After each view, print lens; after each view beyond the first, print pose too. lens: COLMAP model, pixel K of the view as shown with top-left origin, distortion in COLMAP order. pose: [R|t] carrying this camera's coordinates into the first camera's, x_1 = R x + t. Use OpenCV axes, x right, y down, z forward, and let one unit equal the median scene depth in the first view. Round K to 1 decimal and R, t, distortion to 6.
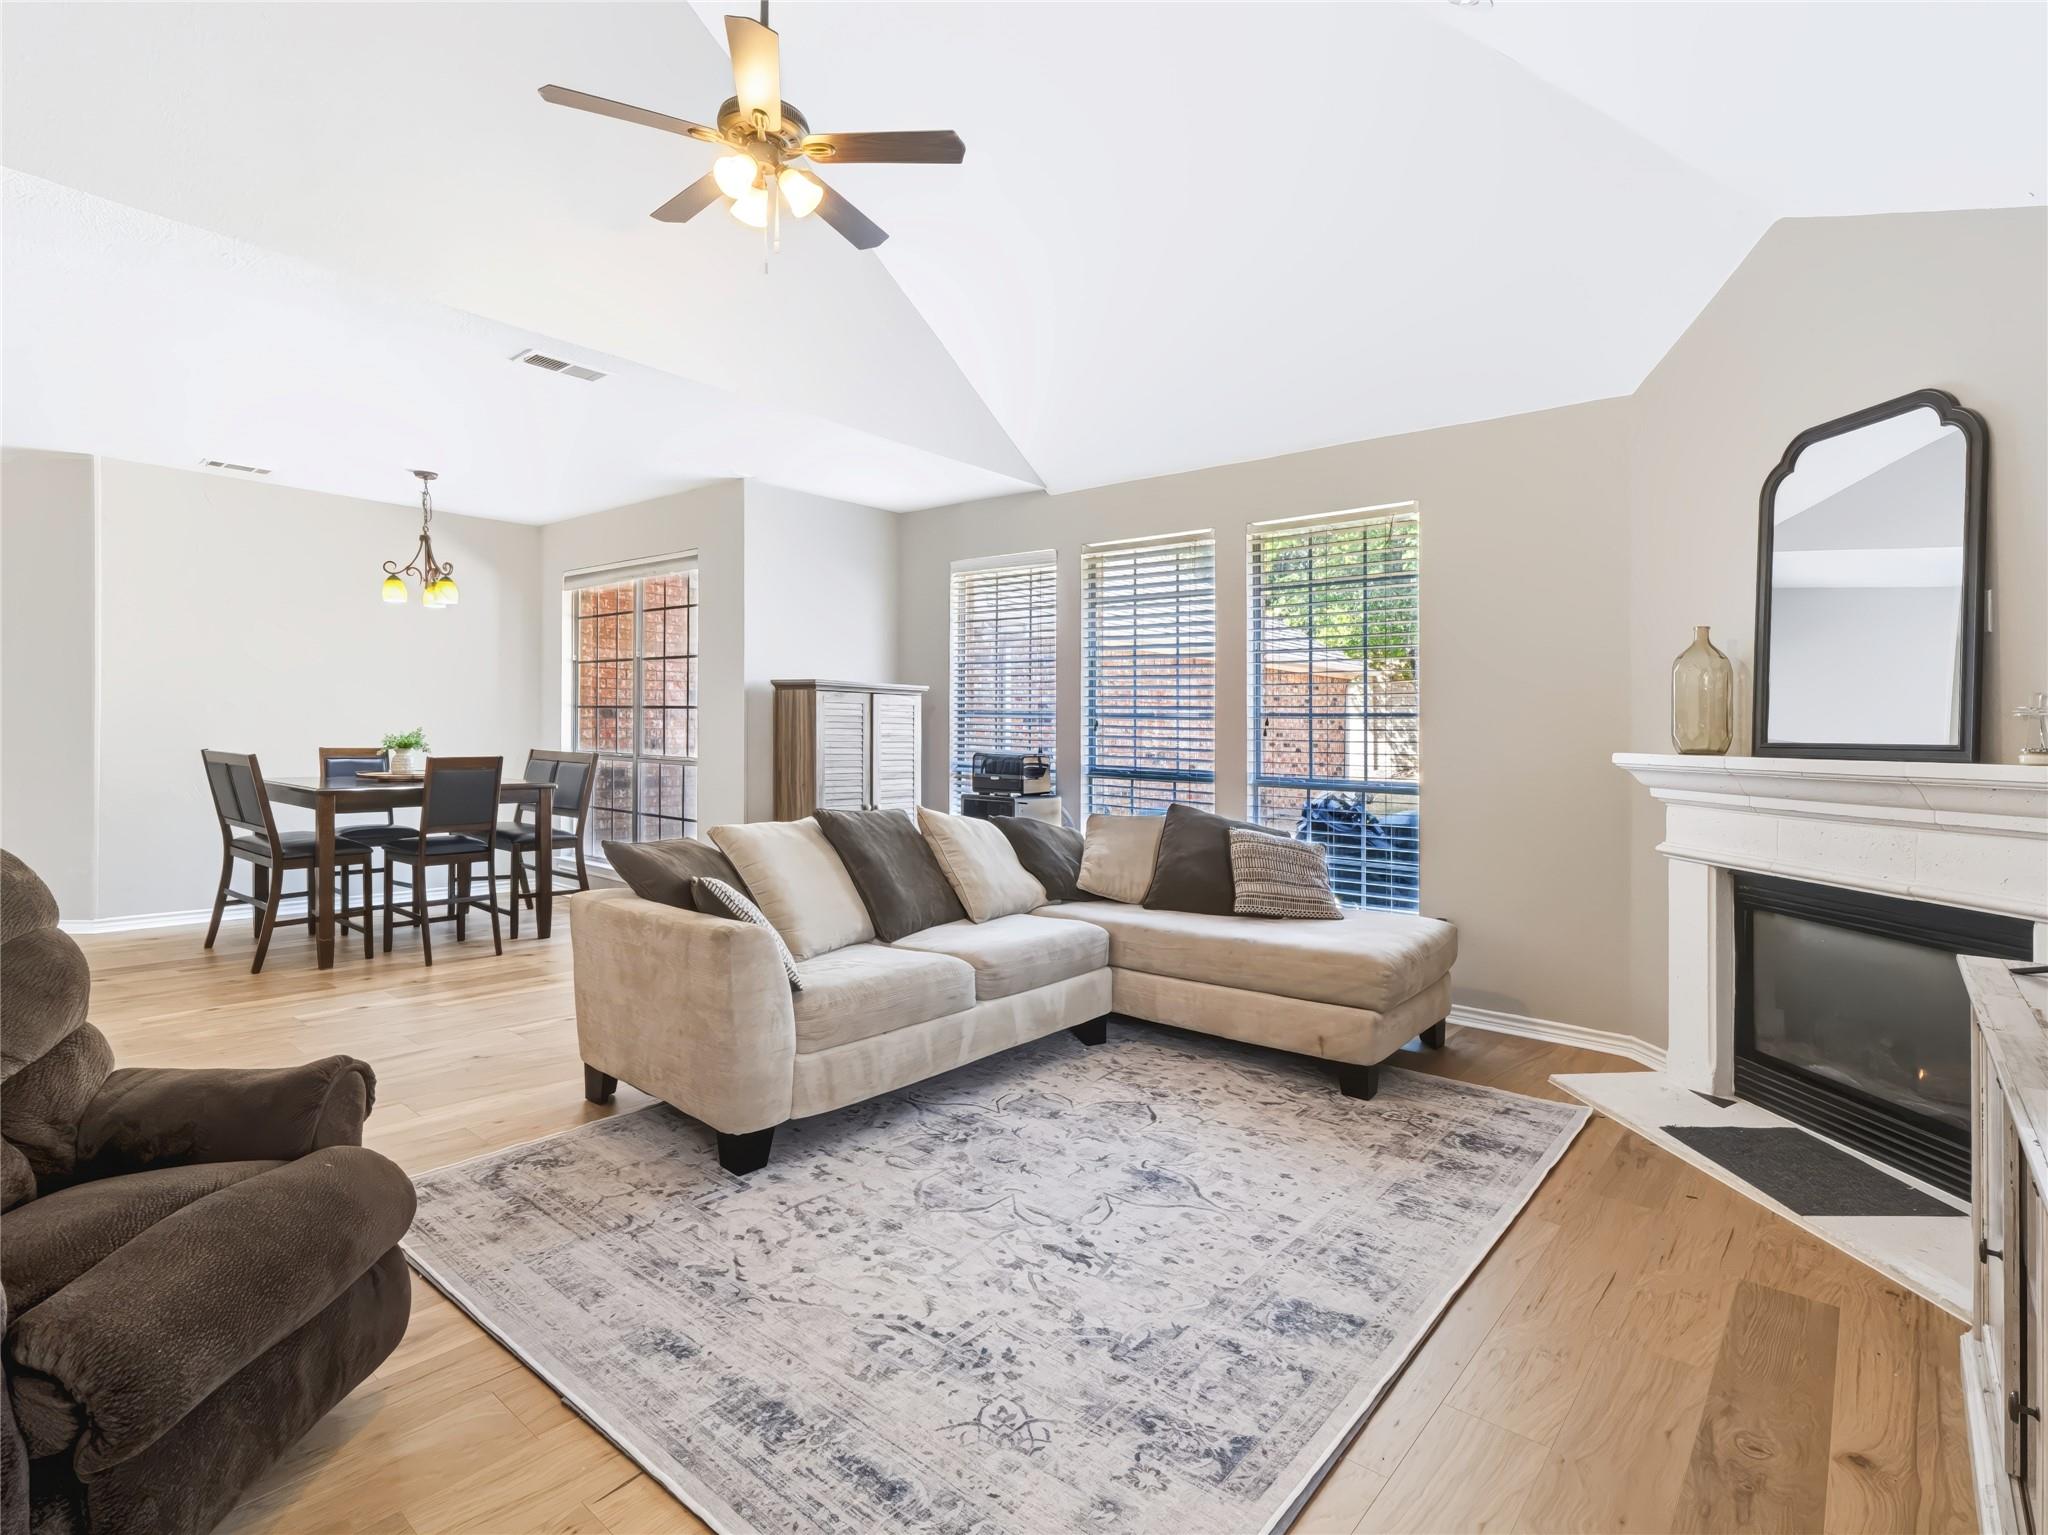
lens RADIAL K [[1016.2, 0, 1030.0], [0, 1016.2, 751.3], [0, 0, 1]] dist [-0.011281, -0.001249]
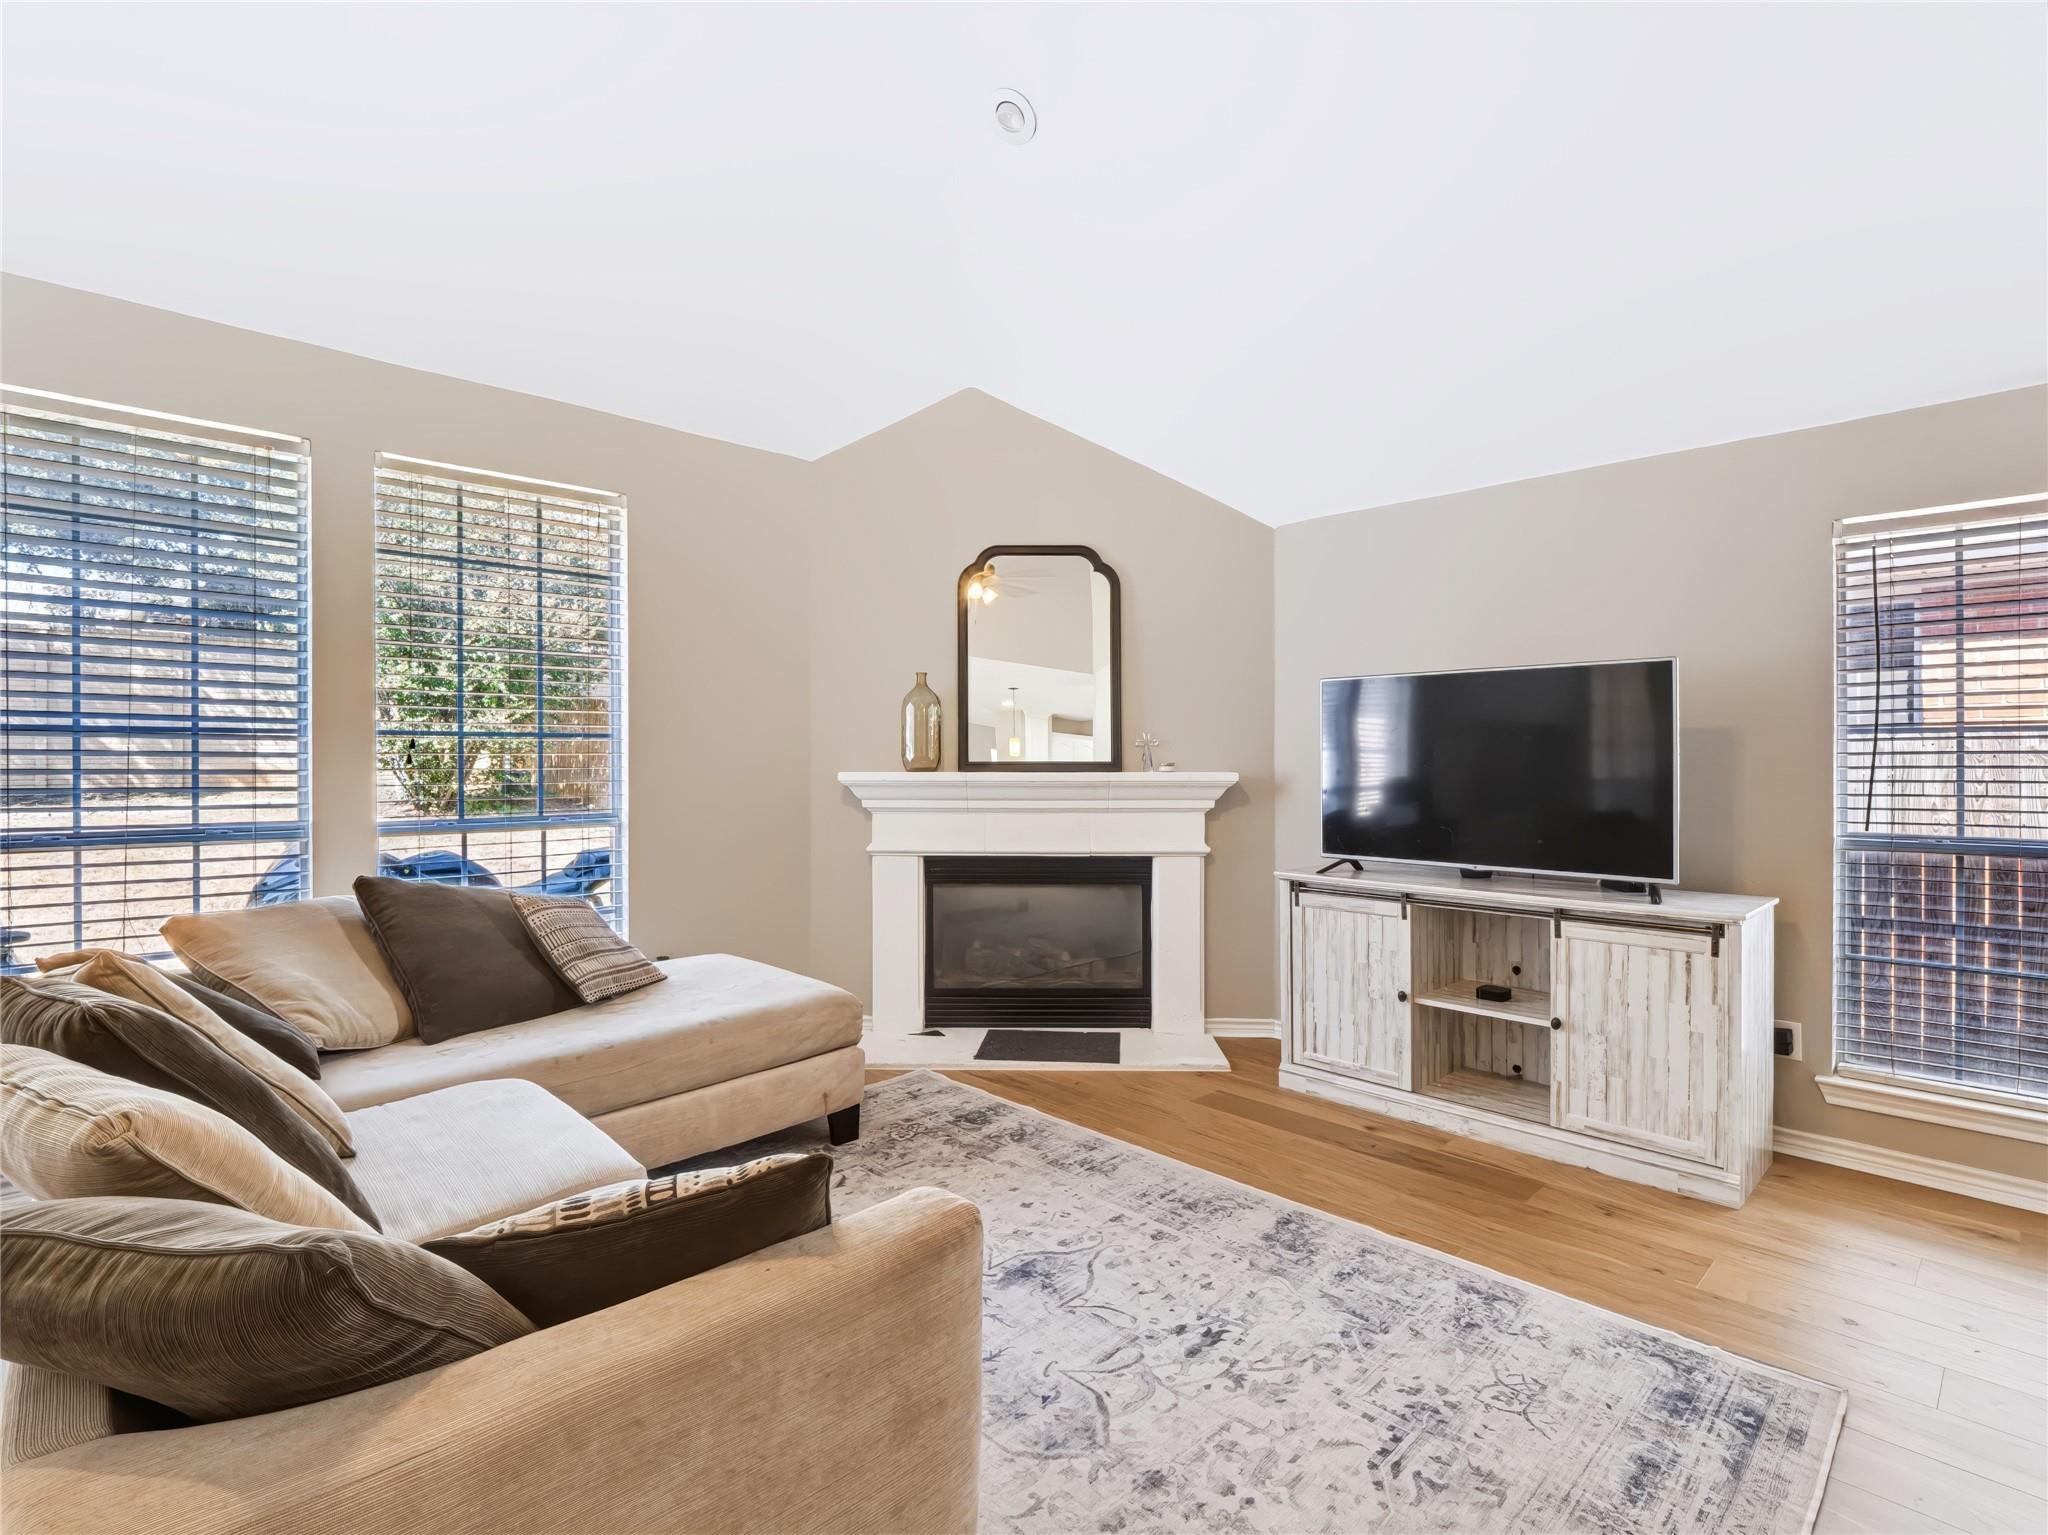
lens RADIAL K [[1016.2, 0, 1018.3], [0, 1016.2, 752.7], [0, 0, 1]] dist [-0.011281, -0.001249]
pose [[0.098925, -0.015938, 0.994967, -0.652762], [0.016286, 0.999764, 0.014395, -0.039237], [-0.994962, 0.014780, 0.099161, 0.791875]]
